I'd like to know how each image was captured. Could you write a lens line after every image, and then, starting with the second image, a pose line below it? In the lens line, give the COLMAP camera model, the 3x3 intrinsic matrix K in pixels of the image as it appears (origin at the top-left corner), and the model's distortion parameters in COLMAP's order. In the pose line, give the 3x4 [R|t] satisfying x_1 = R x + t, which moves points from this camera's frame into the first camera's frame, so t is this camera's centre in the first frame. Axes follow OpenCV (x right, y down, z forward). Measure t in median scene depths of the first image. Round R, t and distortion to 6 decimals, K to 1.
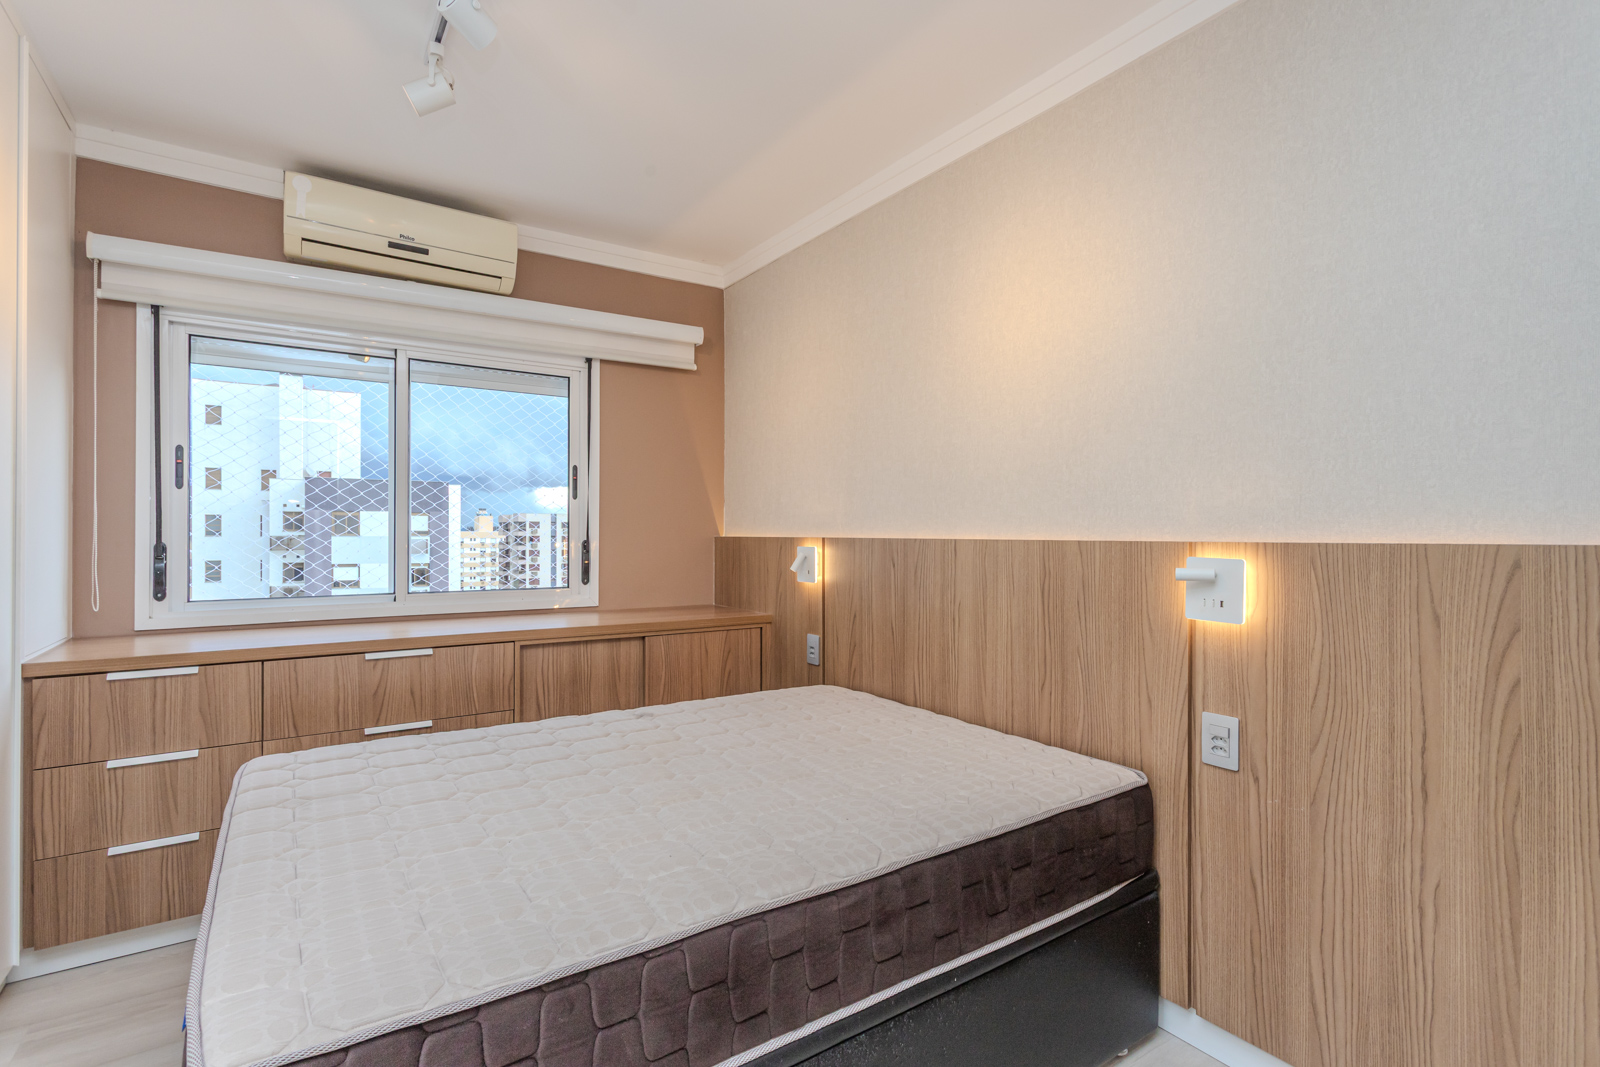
lens RADIAL K [[756.7, 0, 806.2], [0, 756.7, 535.8], [0, 0, 1]] dist [-0.000271, 0.002273]
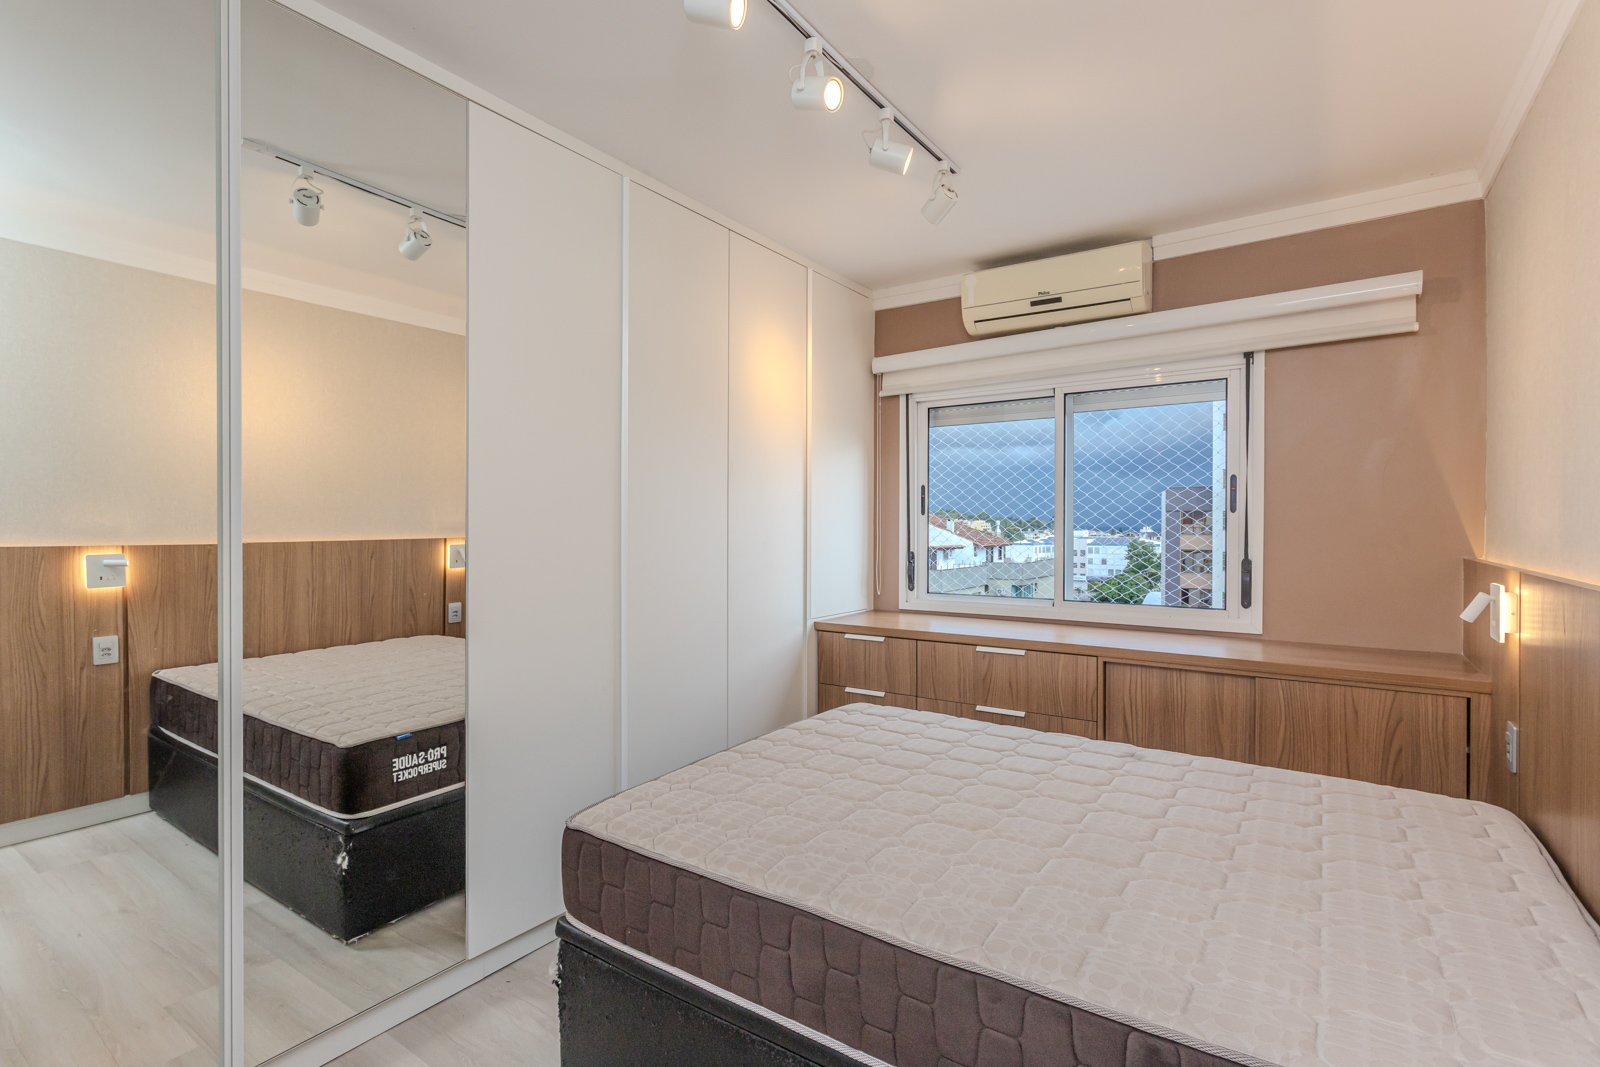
lens RADIAL K [[756.7, 0, 800.9], [0, 756.7, 531.0], [0, 0, 1]] dist [-0.000271, 0.002273]
pose [[0.360892, 0.007536, -0.932577, 0.474213], [-0.000187, 0.999968, 0.008008, -0.045017], [0.932608, -0.002716, 0.360882, 0.264824]]
